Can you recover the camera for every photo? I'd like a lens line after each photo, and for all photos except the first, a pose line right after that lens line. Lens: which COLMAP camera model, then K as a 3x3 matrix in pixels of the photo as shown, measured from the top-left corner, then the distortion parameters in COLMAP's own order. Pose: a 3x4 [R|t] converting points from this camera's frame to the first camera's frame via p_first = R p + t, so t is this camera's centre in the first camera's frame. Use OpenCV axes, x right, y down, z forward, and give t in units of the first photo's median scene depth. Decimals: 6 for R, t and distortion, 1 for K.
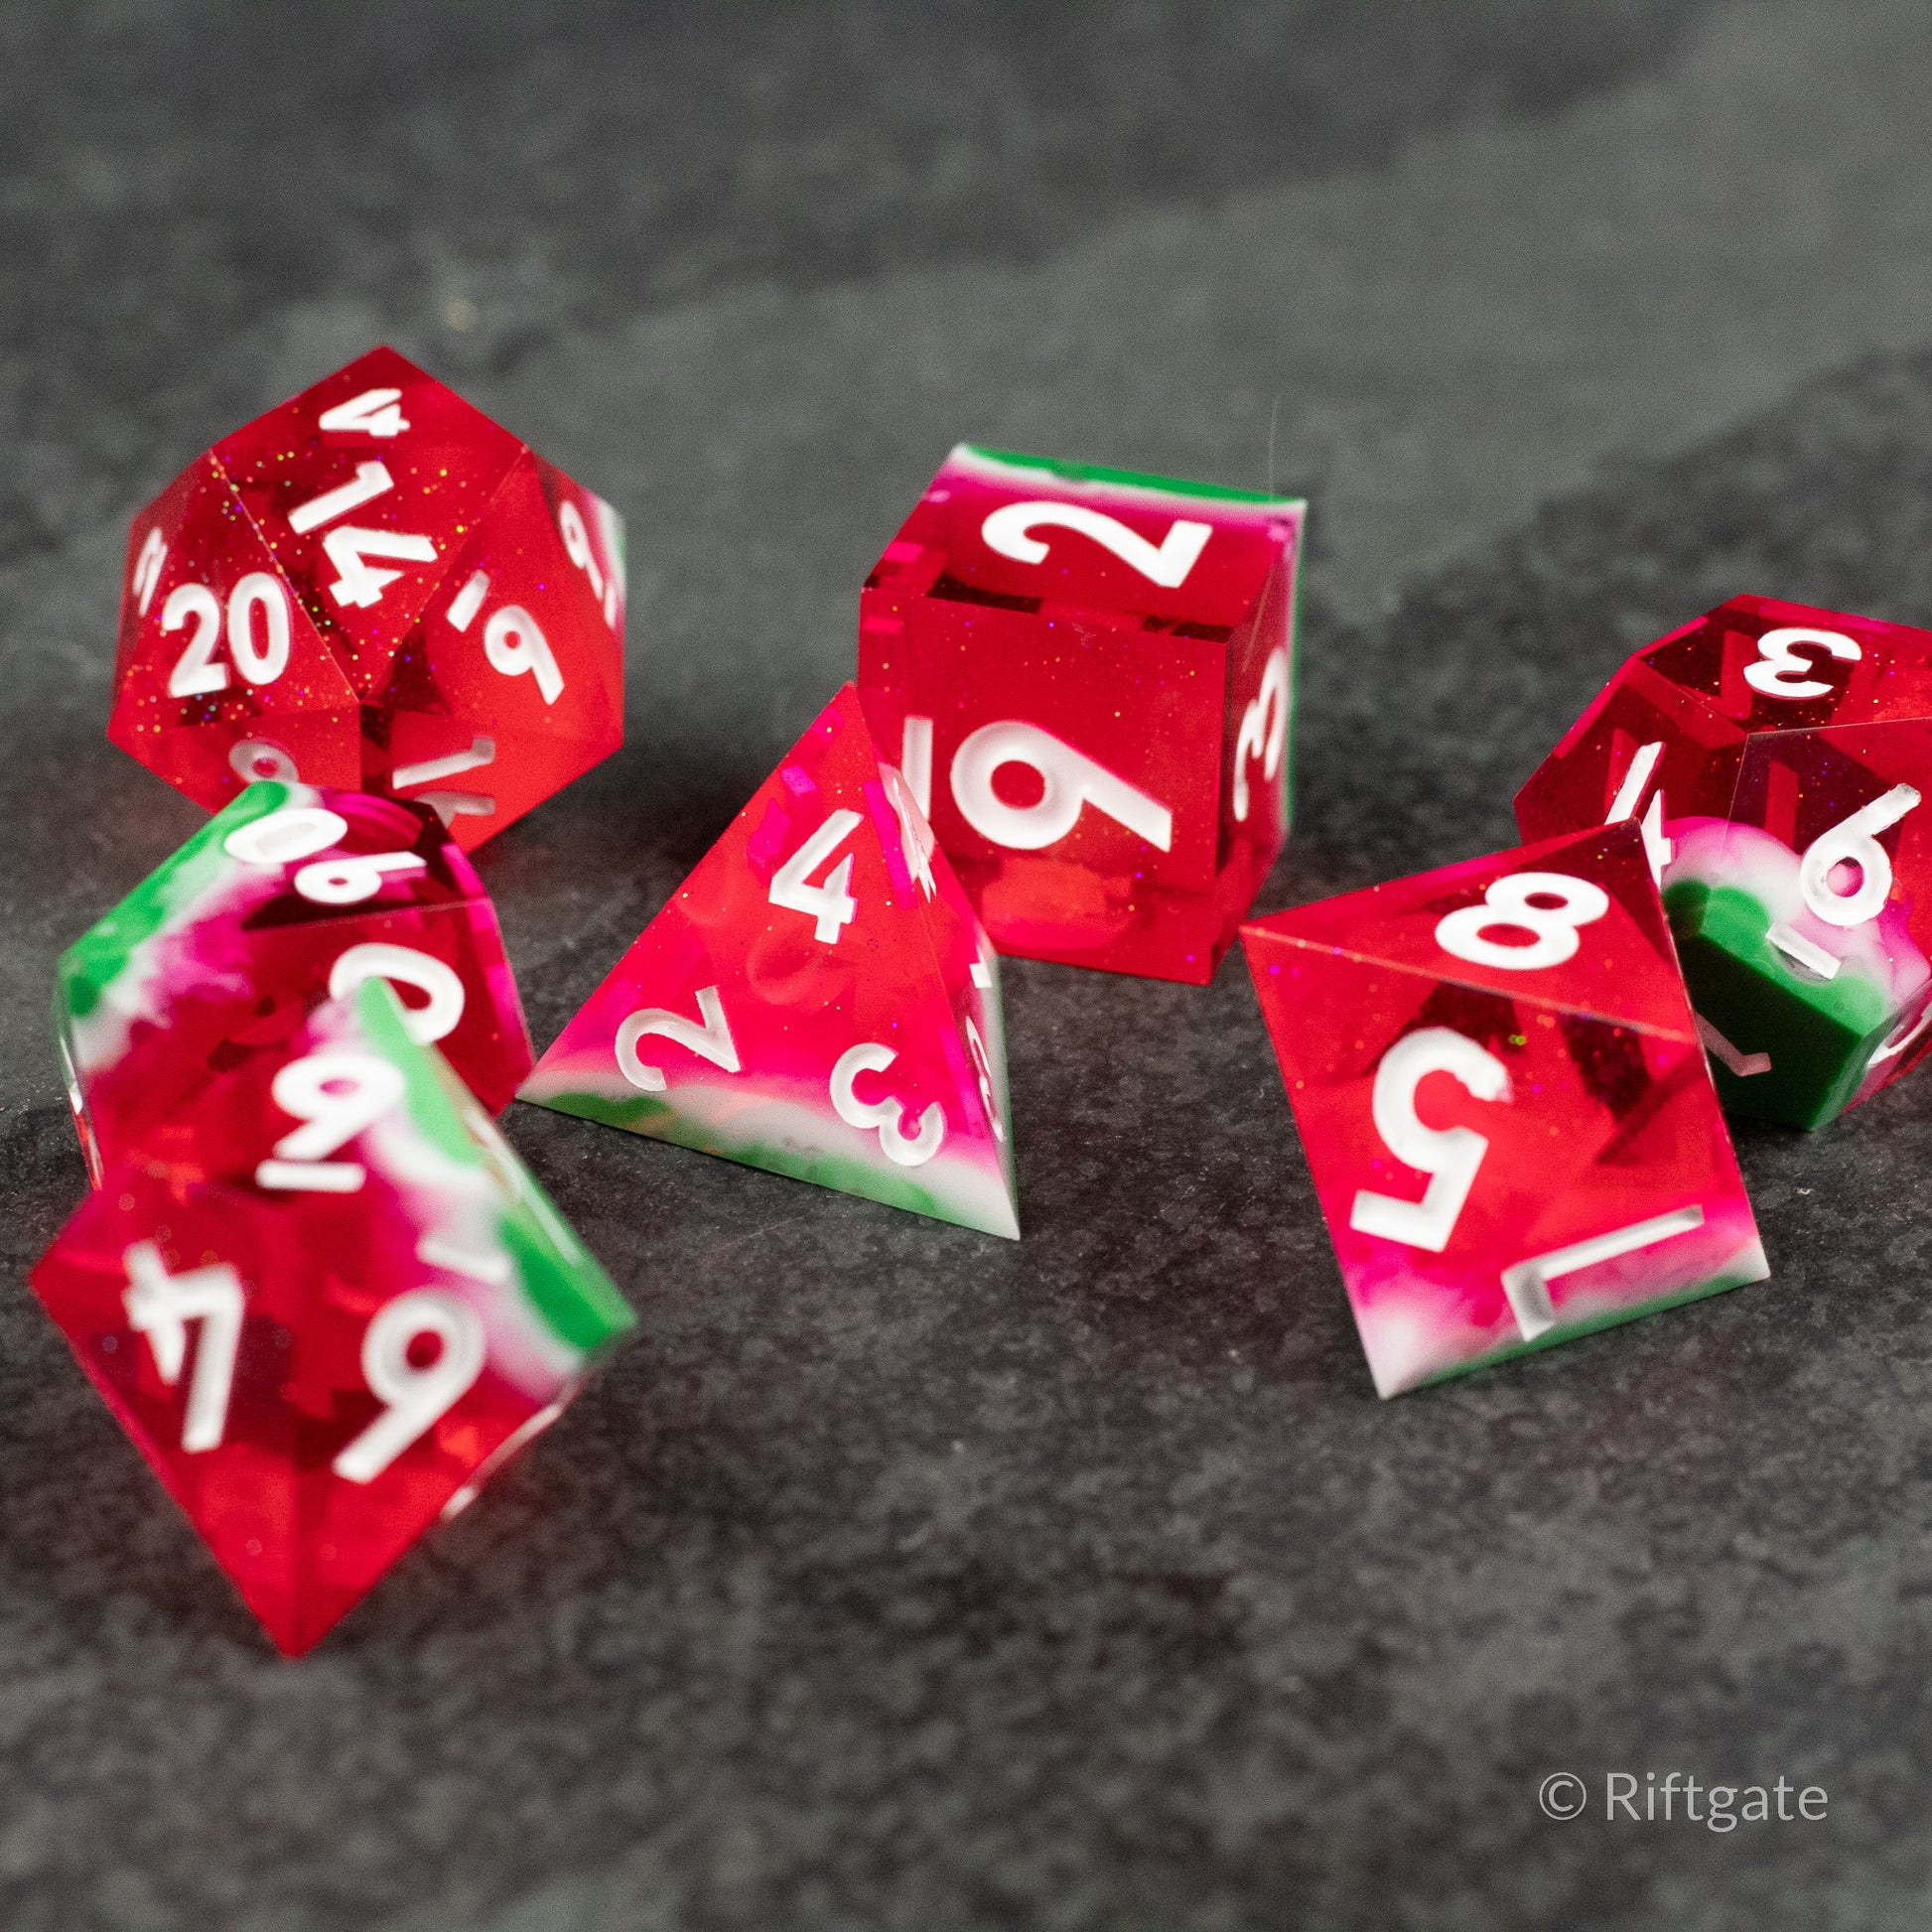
lens RADIAL K [[8851.7, 0, 969.4], [0, 8851.7, 911.7], [0, 0, 1]] dist [-0.154839, 0.000000]
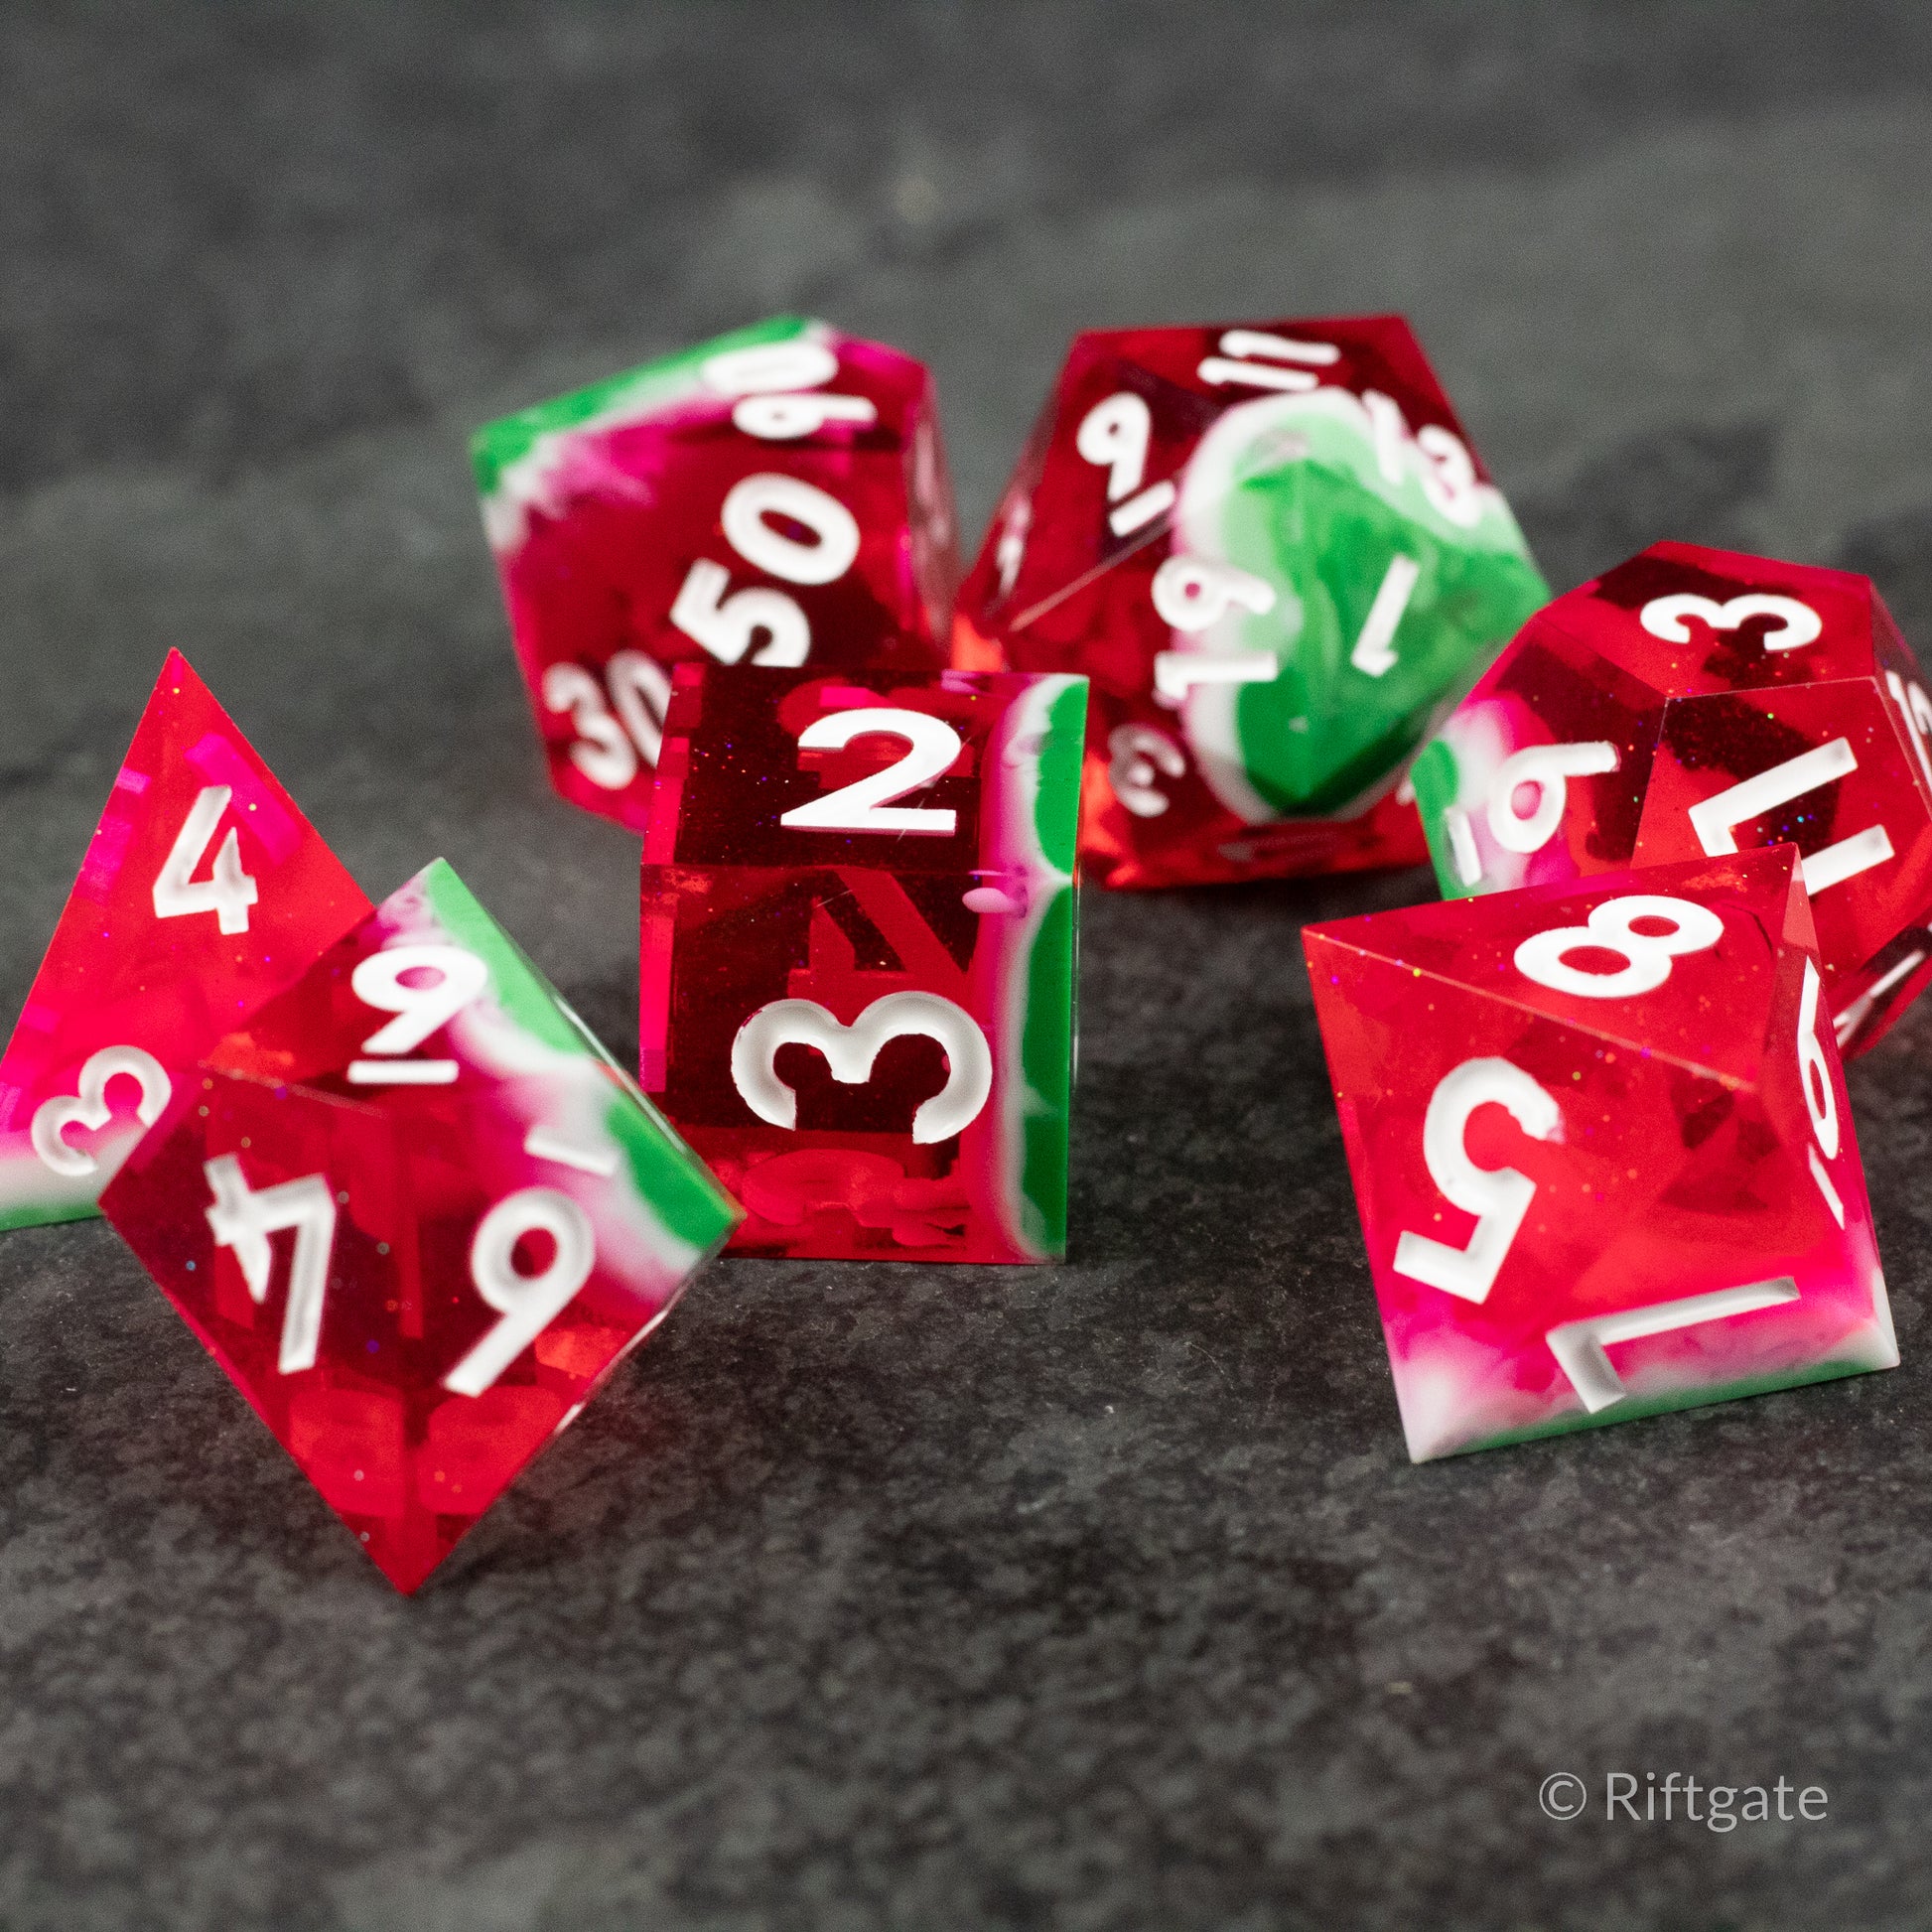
lens RADIAL K [[8851.7, 0, 961.6], [0, 8851.7, 1078.3], [0, 0, 1]] dist [-0.154839, 0.000000]
pose [[0.985213, 0.060298, -0.160370, 0.127875], [-0.057741, 0.998120, 0.020561, 0.007817], [0.161309, -0.010997, 0.986843, 0.085744]]
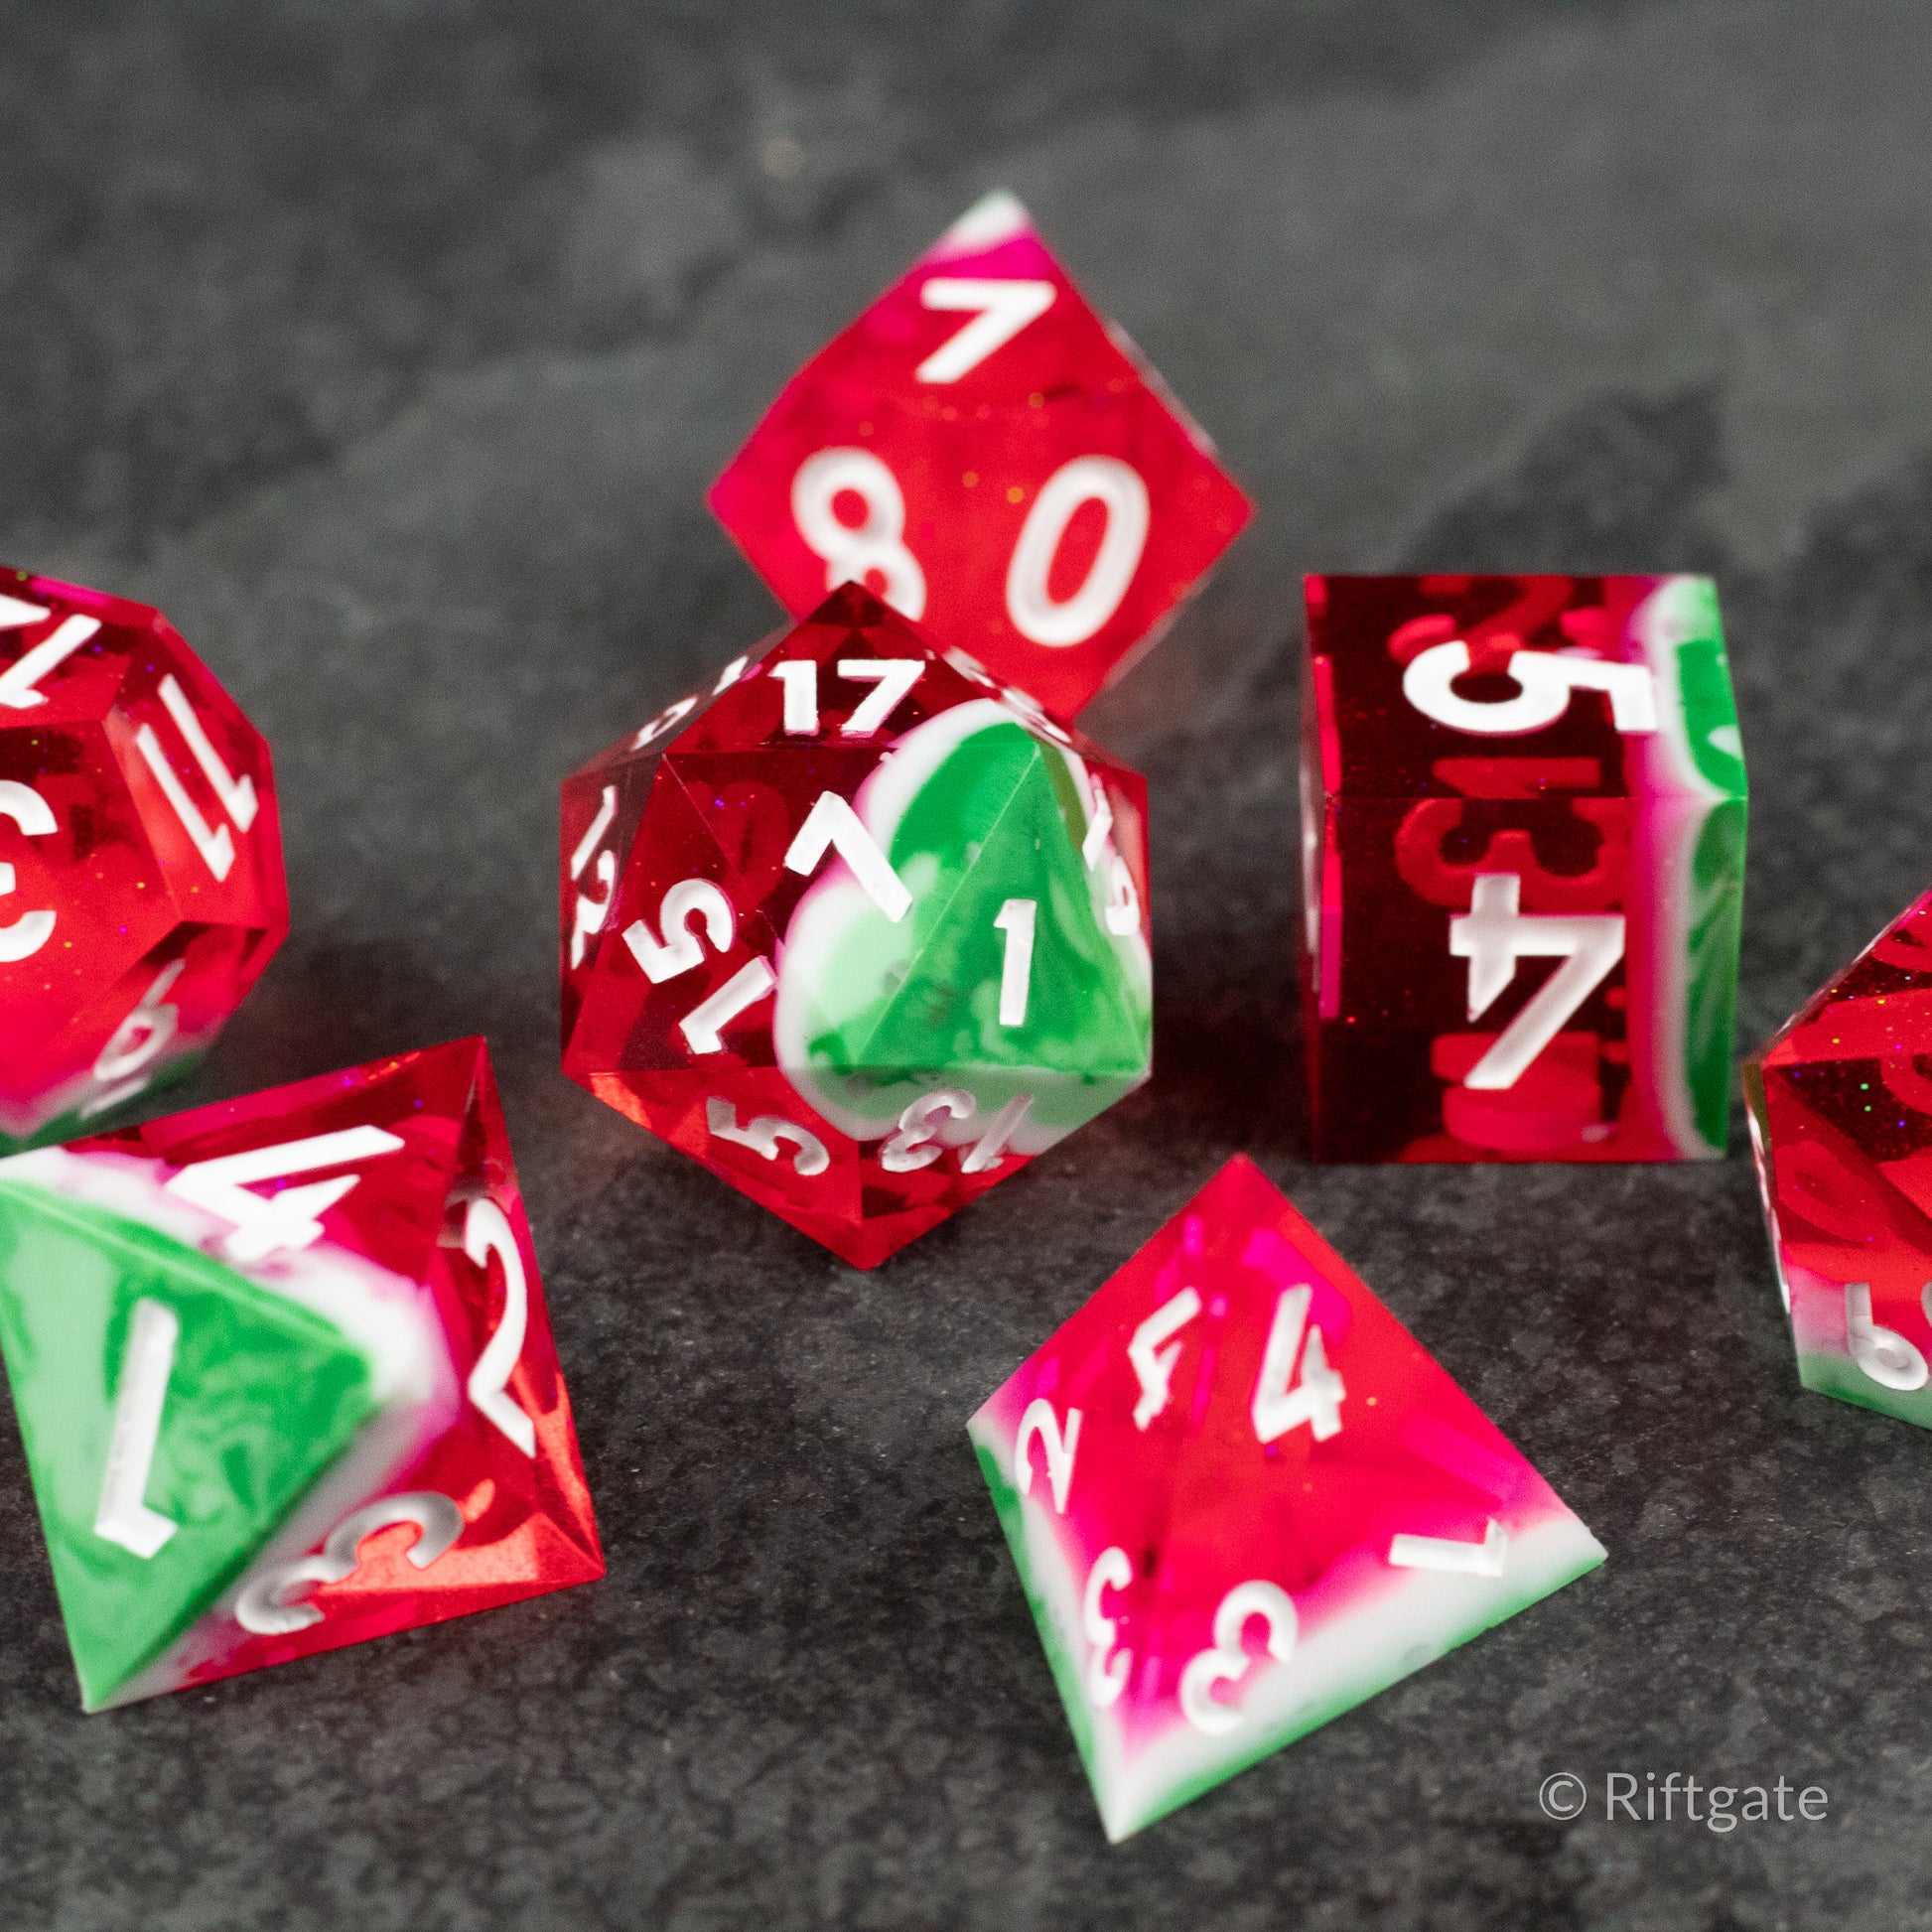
lens RADIAL K [[8851.7, 0, 900.4], [0, 8851.7, 1003.2], [0, 0, 1]] dist [-0.154839, 0.000000]
pose [[0.997951, 0.016266, -0.061884, 0.015083], [-0.008543, 0.992362, 0.123065, -0.114633], [0.063413, -0.122284, 0.990467, 0.109143]]
